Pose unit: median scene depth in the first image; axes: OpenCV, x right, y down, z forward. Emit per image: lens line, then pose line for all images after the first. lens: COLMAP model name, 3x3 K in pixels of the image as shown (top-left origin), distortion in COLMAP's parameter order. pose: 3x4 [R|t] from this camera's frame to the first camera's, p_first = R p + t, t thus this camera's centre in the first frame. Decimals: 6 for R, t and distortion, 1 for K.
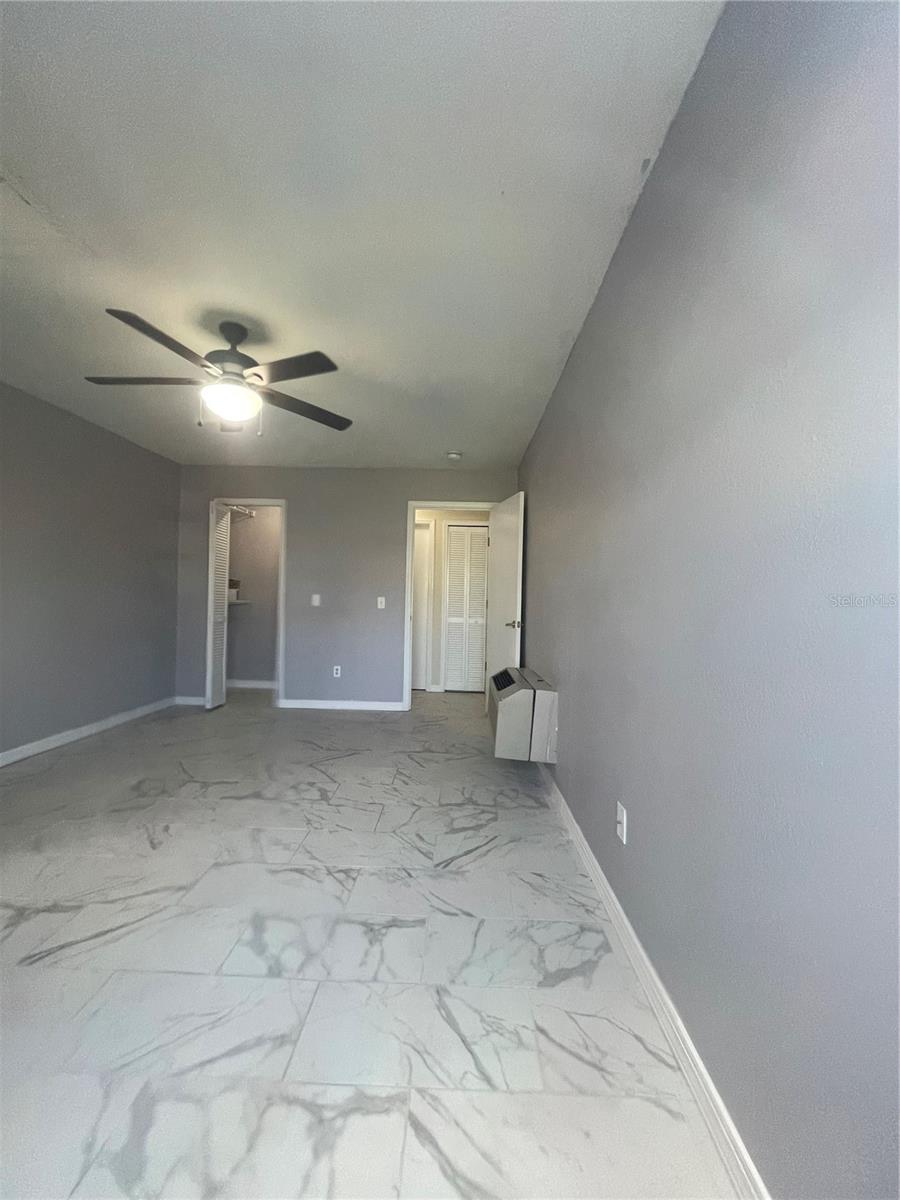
lens RADIAL K [[485.4, 0, 449.6], [0, 485.4, 598.3], [0, 0, 1]] dist [-0.003795, -0.000474]
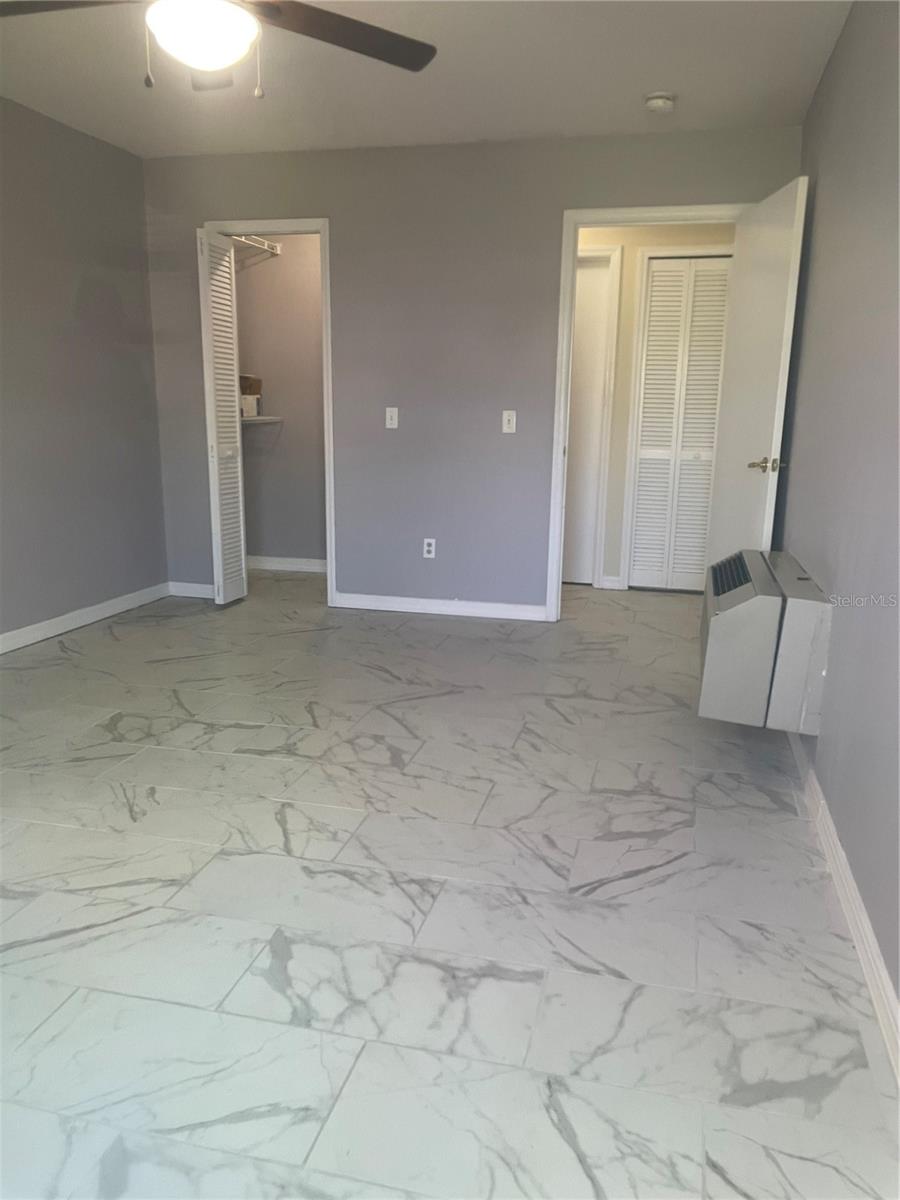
lens RADIAL K [[904.9, 0, 458.8], [0, 904.9, 605.4], [0, 0, 1]] dist [0.090110, -0.120422]
pose [[0.976611, 0.039666, -0.211324, 0.046194], [0.006948, 0.976502, 0.215397, -0.016692], [0.214902, -0.211828, 0.953387, -0.003758]]
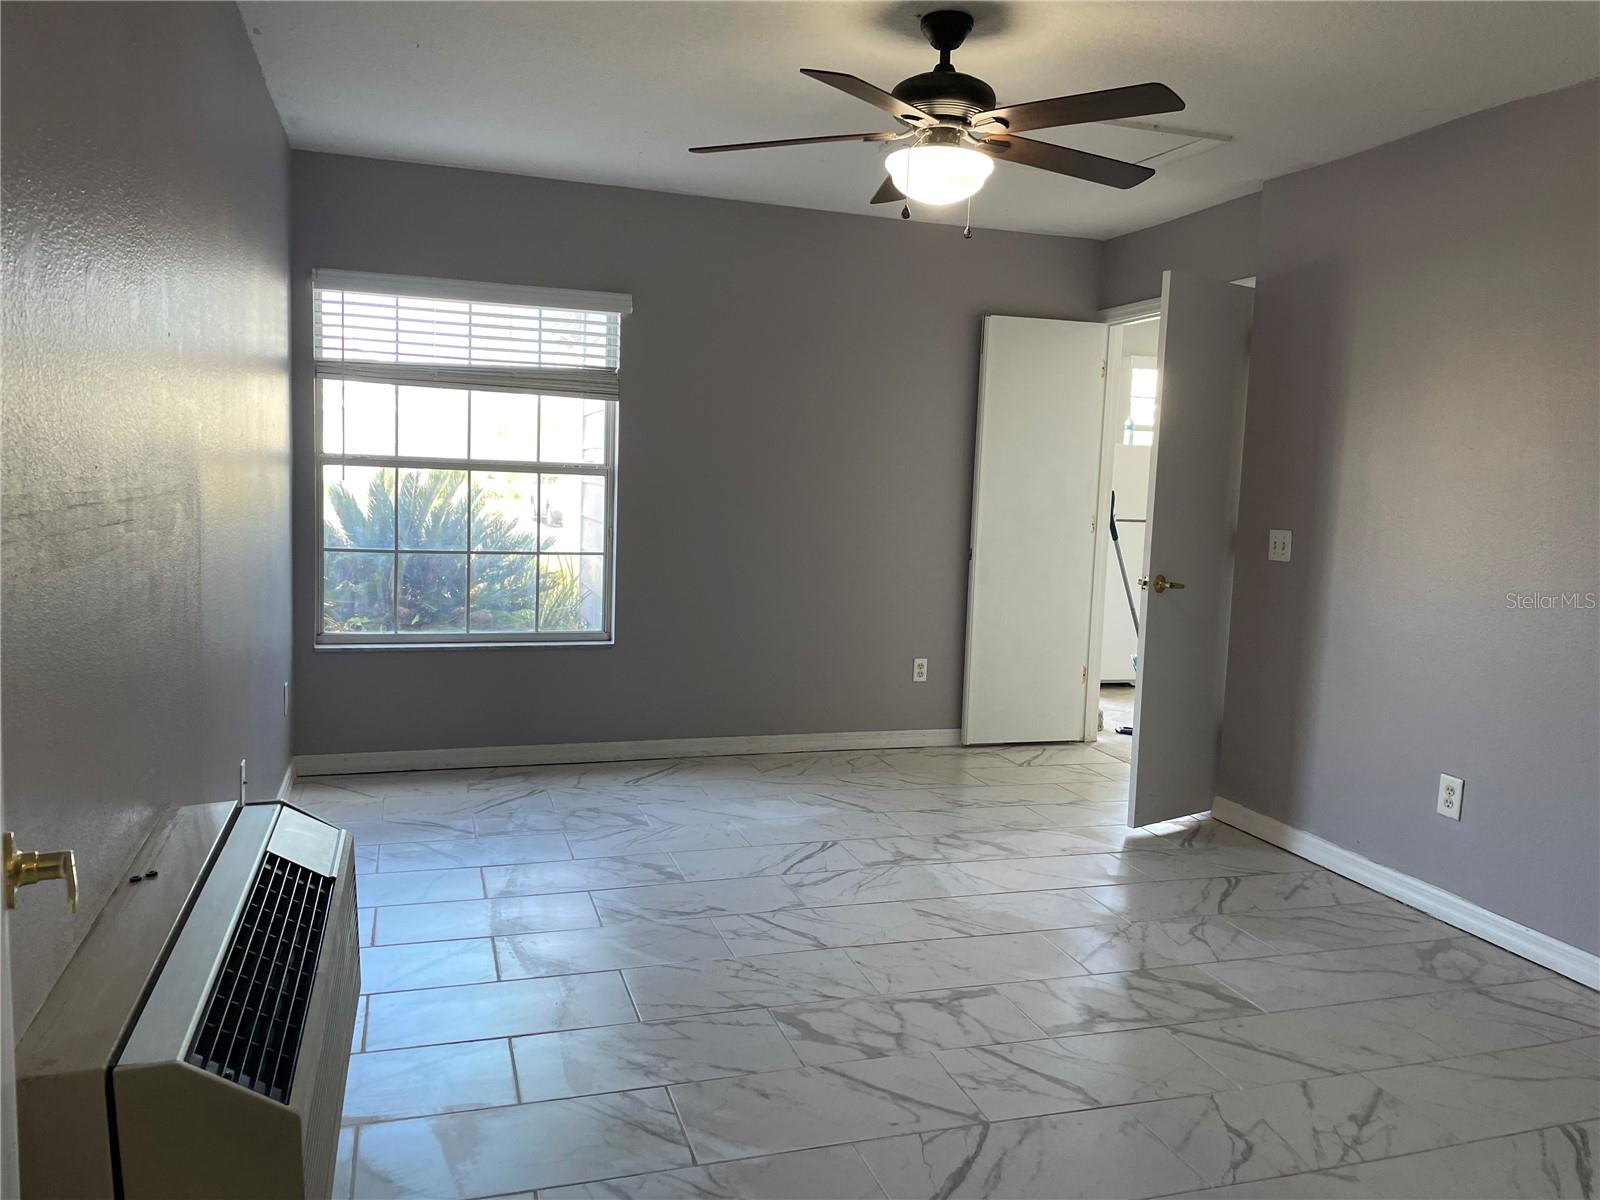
lens RADIAL K [[1206.6, 0, 813.1], [0, 1206.6, 587.4], [0, 0, 1]] dist [0.090110, -0.120422]
pose [[-0.940590, -0.024995, -0.338624, 0.101229], [-0.055999, 0.995050, 0.082100, -0.058985], [0.334895, 0.096185, -0.937333, 2.099096]]
